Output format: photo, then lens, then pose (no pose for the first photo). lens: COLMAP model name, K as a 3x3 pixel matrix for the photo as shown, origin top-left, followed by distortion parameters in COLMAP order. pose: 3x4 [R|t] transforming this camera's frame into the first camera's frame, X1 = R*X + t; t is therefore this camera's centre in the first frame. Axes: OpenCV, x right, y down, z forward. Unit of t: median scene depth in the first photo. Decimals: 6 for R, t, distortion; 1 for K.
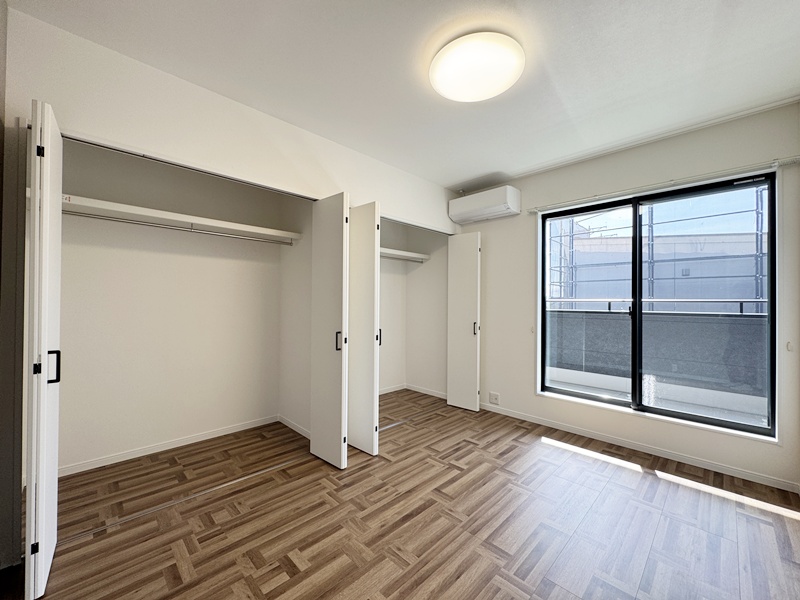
lens RADIAL K [[324.5, 0, 400.0], [0, 324.5, 300.0], [0, 0, 1]] dist [-0.002016, -0.000223]
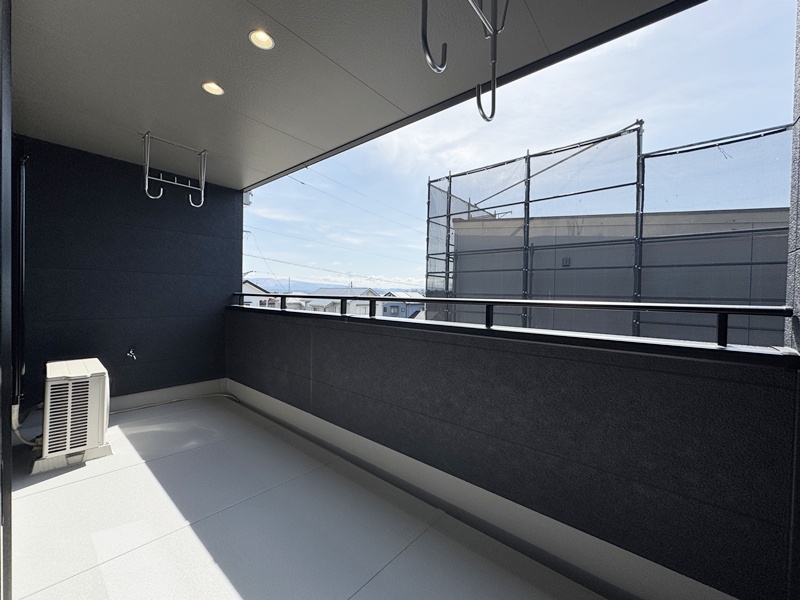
lens RADIAL K [[324.5, 0, 400.0], [0, 324.5, 300.0], [0, 0, 1]] dist [-0.002016, -0.000223]
pose [[0.995511, 0.008086, 0.094296, 0.448928], [-0.010478, 0.999635, 0.024909, -0.006970], [-0.094060, -0.025786, 0.995233, 0.257979]]
